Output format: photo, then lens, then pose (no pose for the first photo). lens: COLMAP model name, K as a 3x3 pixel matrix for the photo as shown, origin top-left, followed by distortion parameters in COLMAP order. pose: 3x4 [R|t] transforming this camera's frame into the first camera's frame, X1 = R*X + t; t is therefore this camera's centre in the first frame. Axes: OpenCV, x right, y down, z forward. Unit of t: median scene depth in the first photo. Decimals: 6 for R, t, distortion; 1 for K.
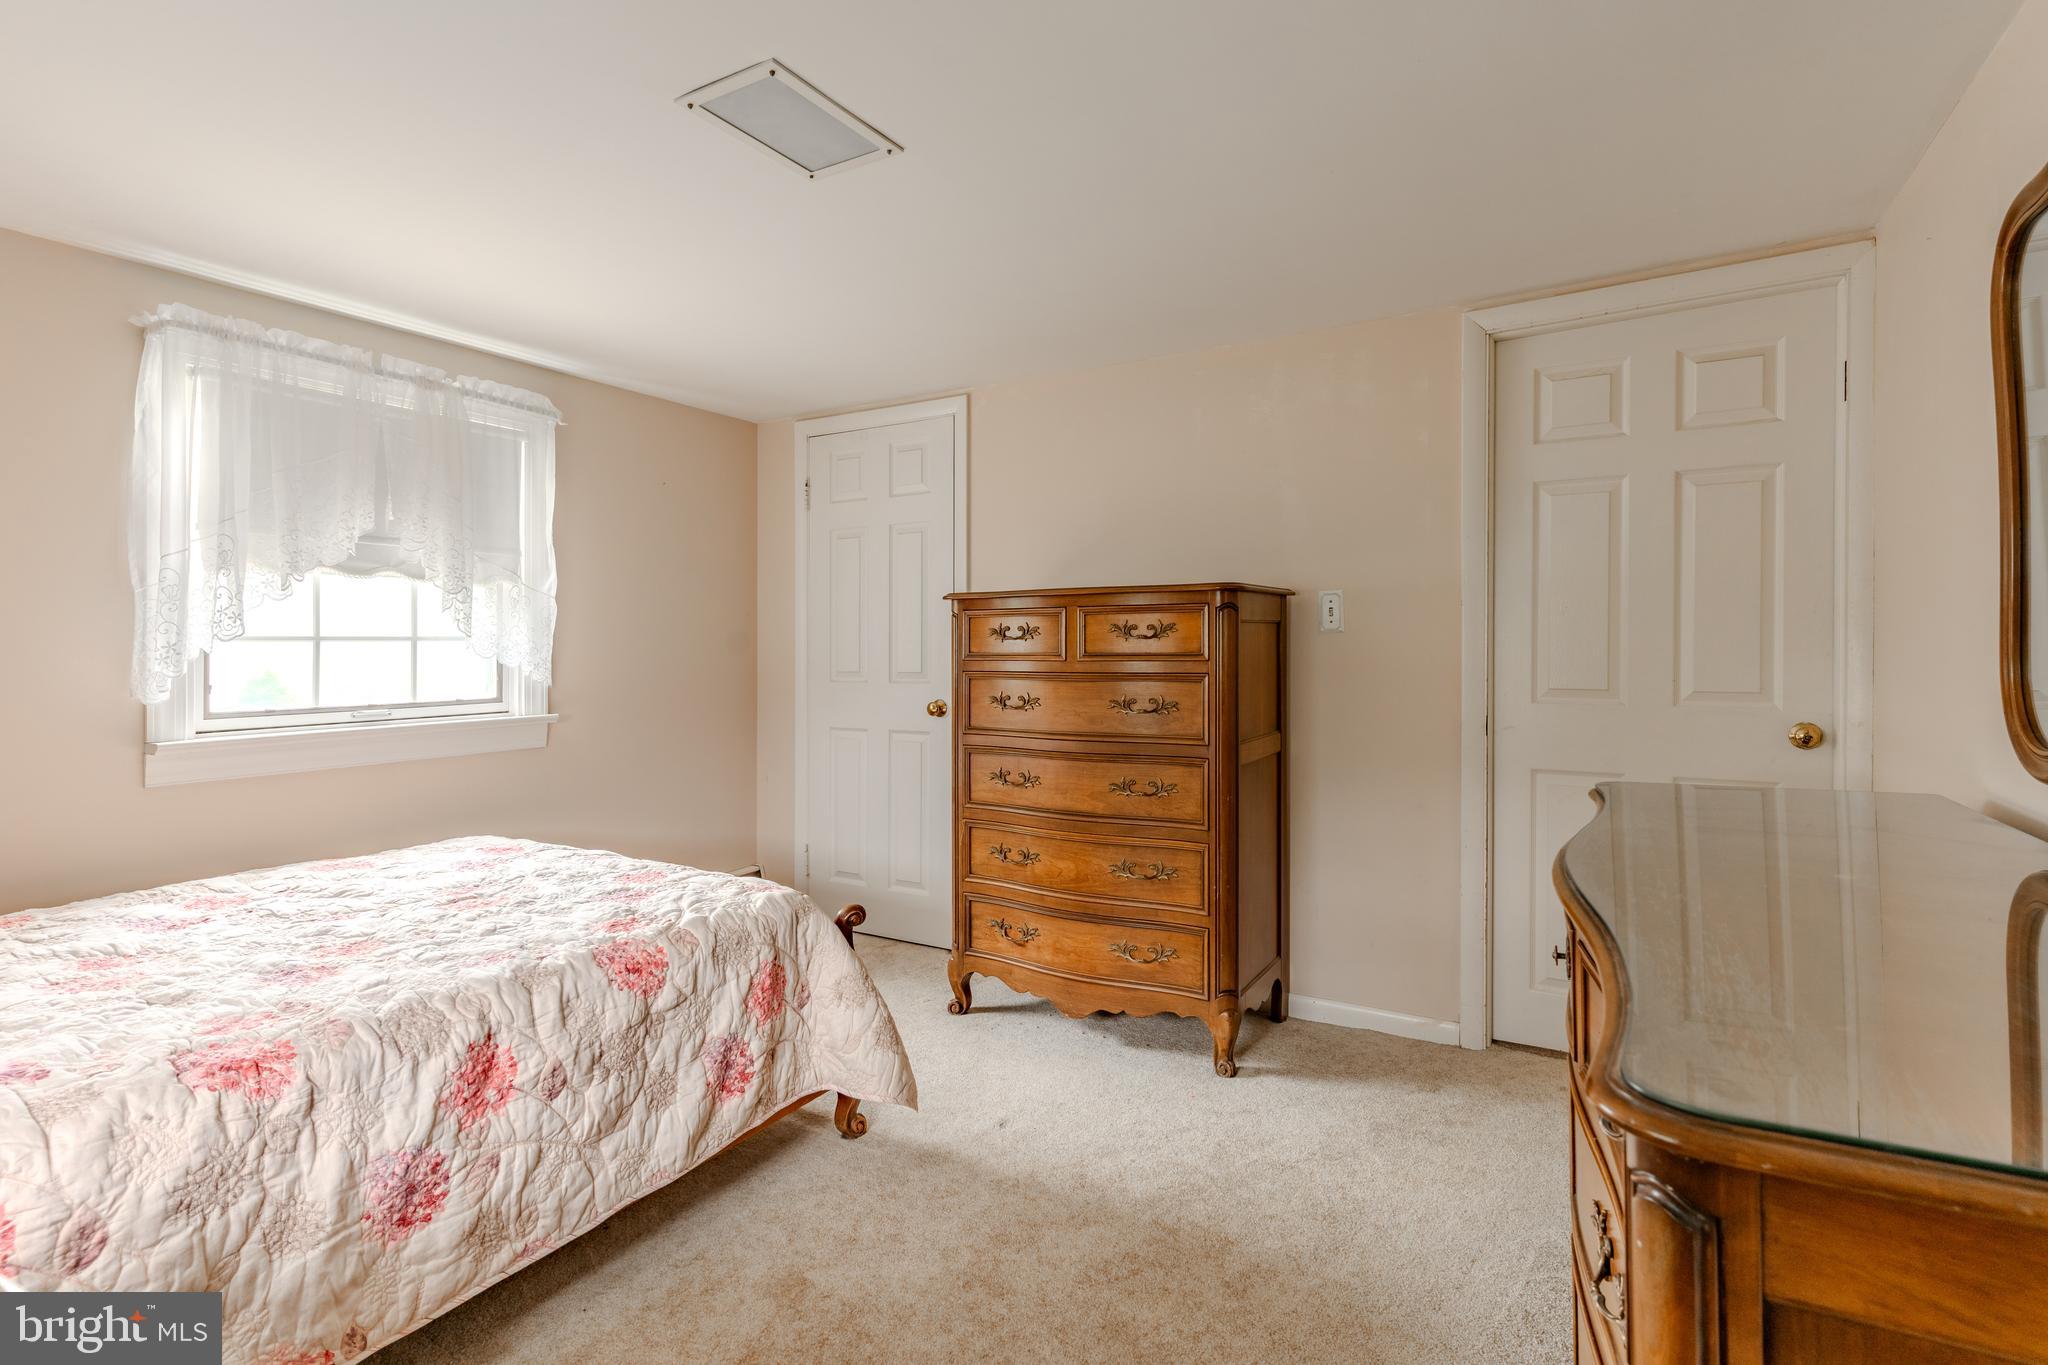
lens RADIAL K [[989.6, 0, 1036.3], [0, 989.6, 654.4], [0, 0, 1]] dist [0.002559, 0.000686]
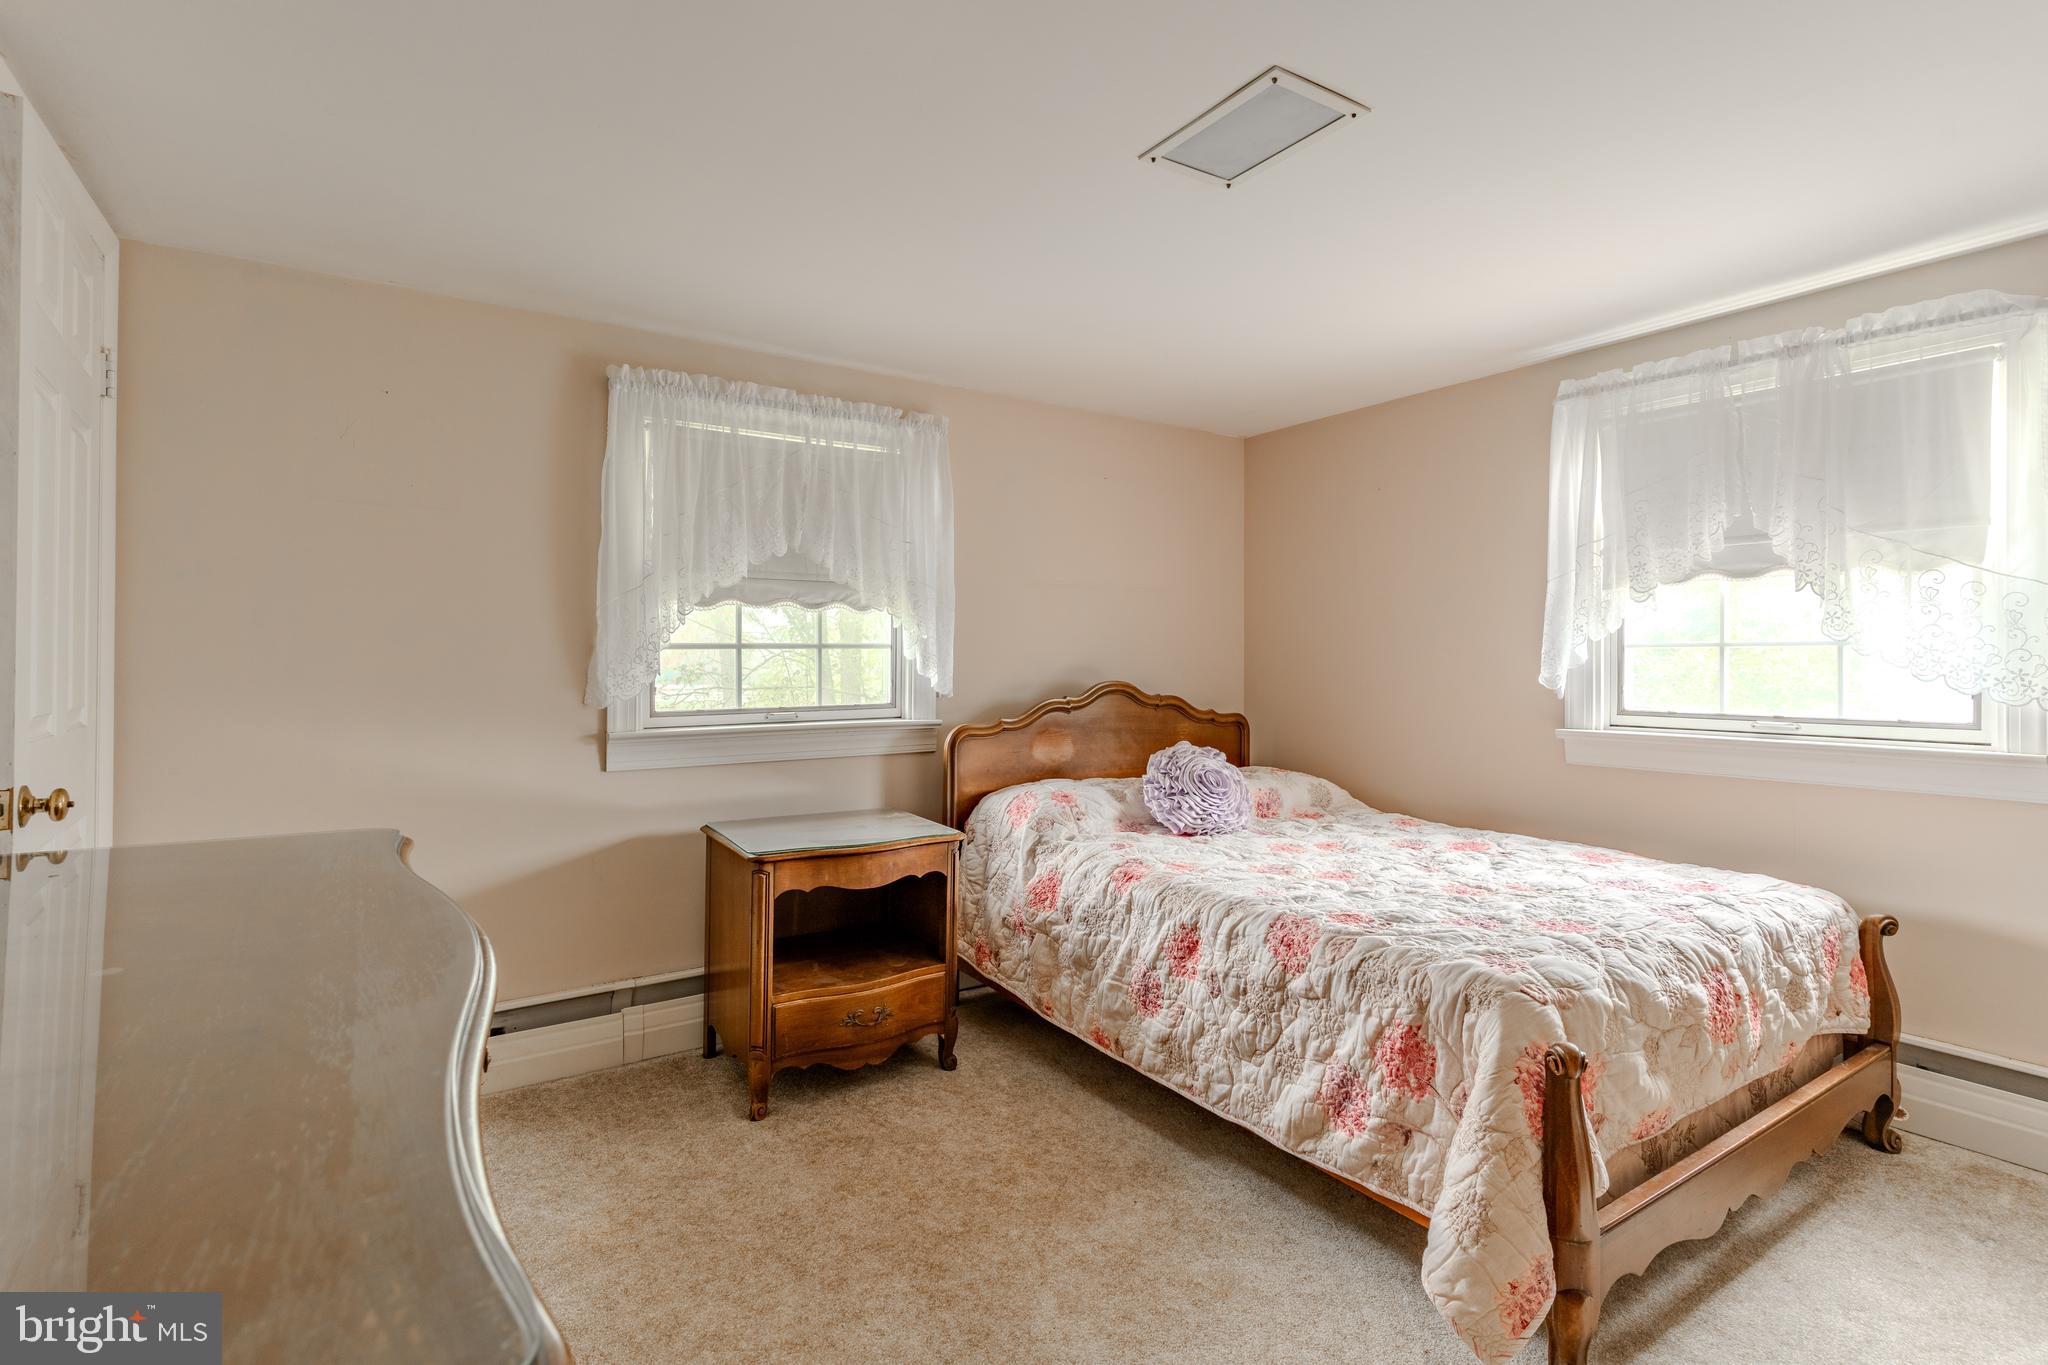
lens RADIAL K [[989.6, 0, 1036.3], [0, 989.6, 654.4], [0, 0, 1]] dist [0.002559, 0.000686]
pose [[-0.443526, 0.001887, -0.896259, 0.687675], [-0.004375, 0.999981, 0.004271, -0.011282], [0.896251, 0.005816, -0.443510, 1.179587]]
